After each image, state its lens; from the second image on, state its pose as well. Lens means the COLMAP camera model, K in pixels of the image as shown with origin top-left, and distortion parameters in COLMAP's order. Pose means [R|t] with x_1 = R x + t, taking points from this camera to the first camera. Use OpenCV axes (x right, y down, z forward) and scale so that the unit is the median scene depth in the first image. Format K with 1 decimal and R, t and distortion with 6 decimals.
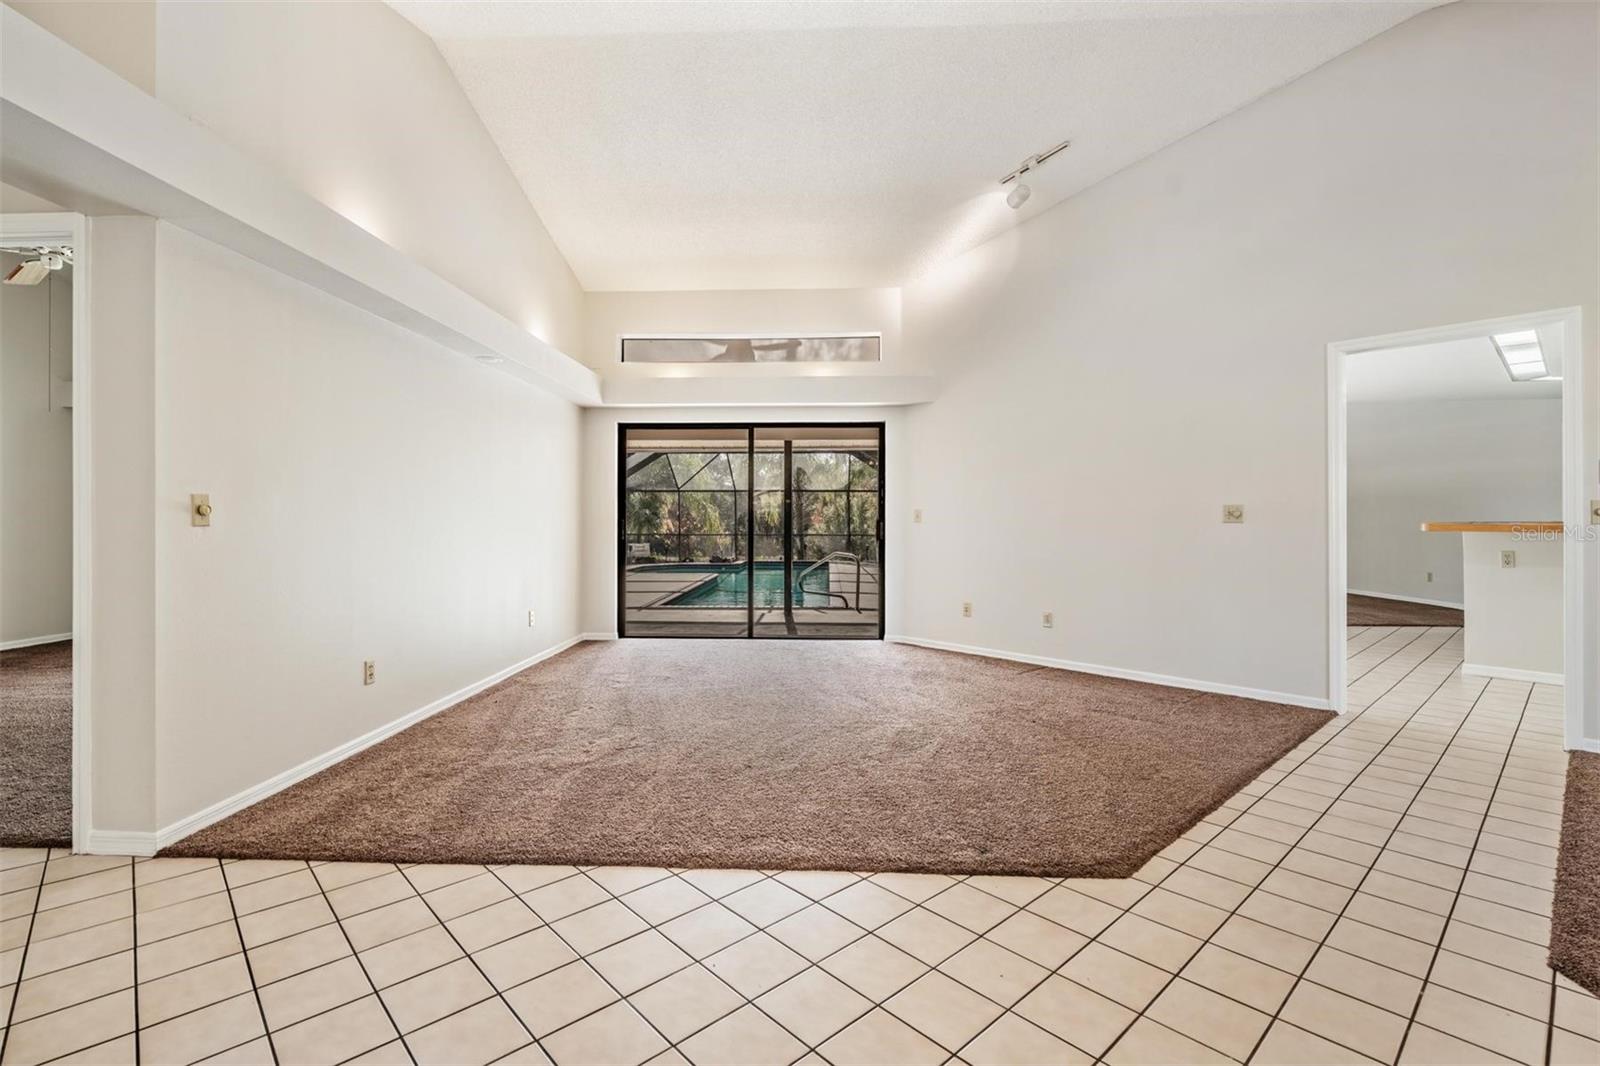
lens RADIAL K [[728.6, 0, 796.7], [0, 728.6, 520.7], [0, 0, 1]] dist [0.000531, 0.000230]
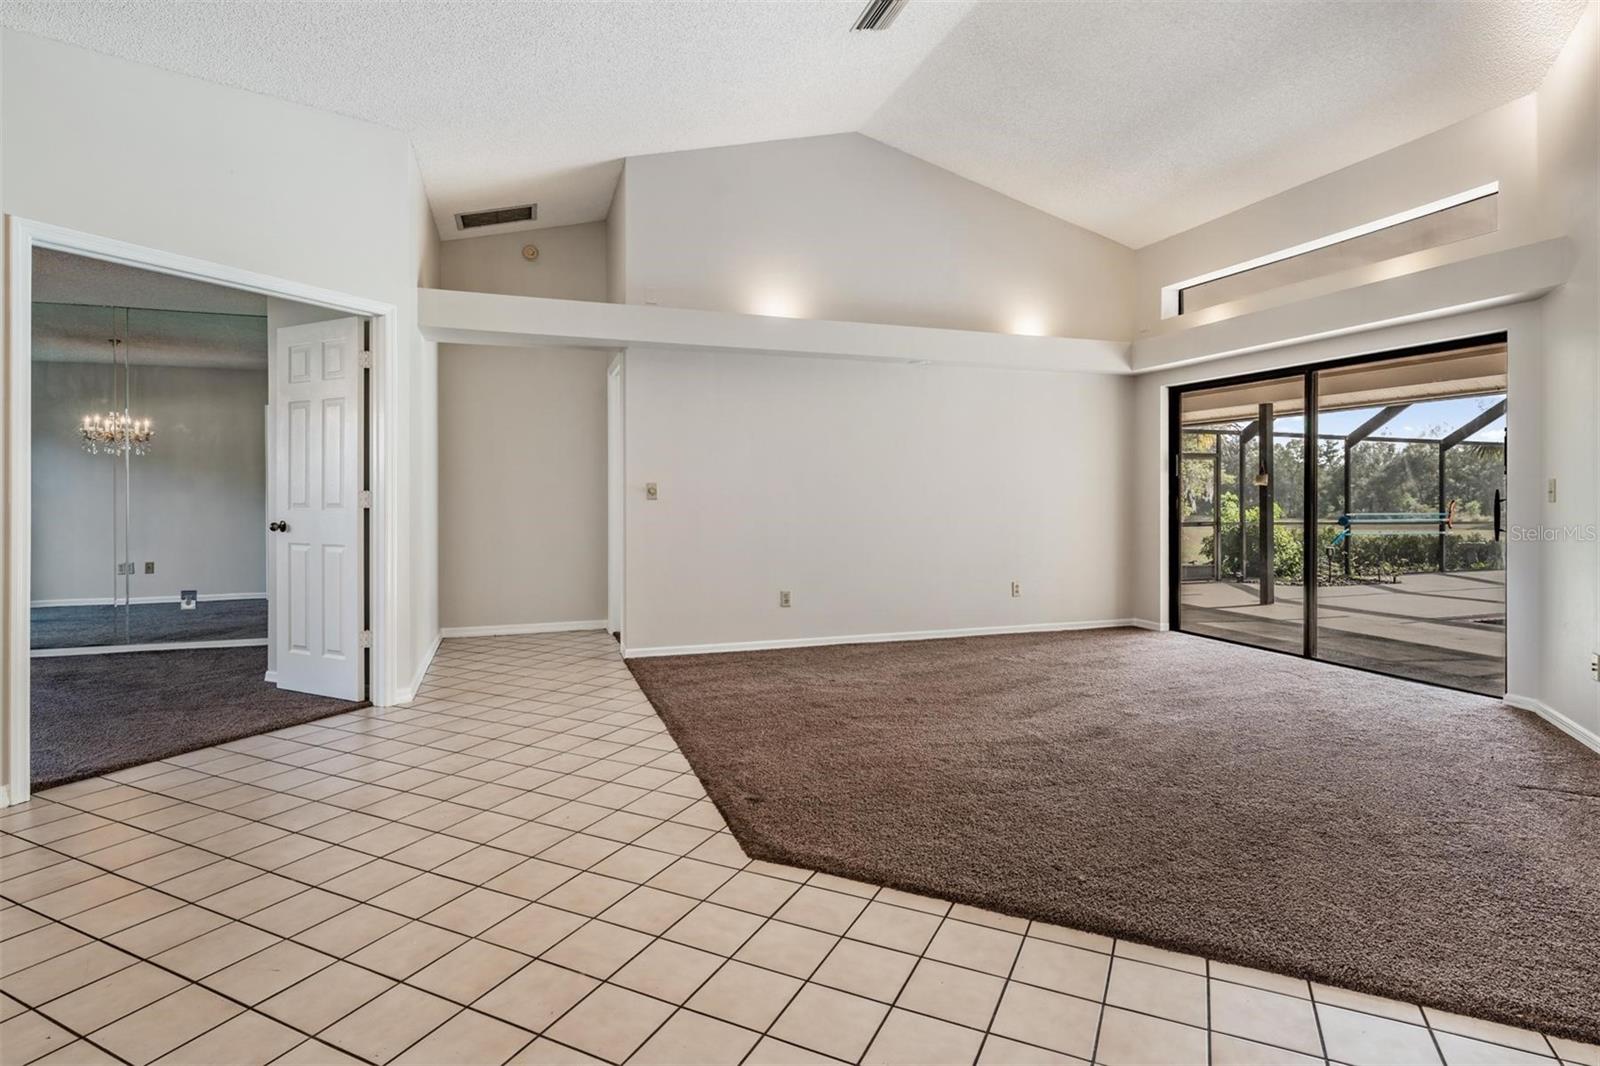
lens RADIAL K [[814.1, 0, 804.1], [0, 814.1, 502.3], [0, 0, 1]] dist [-0.000255, -0.000046]
pose [[0.369862, 0.007490, -0.929057, 0.536813], [-0.001443, 0.999971, 0.007488, -0.000702], [0.929086, -0.001429, 0.369862, 0.234438]]
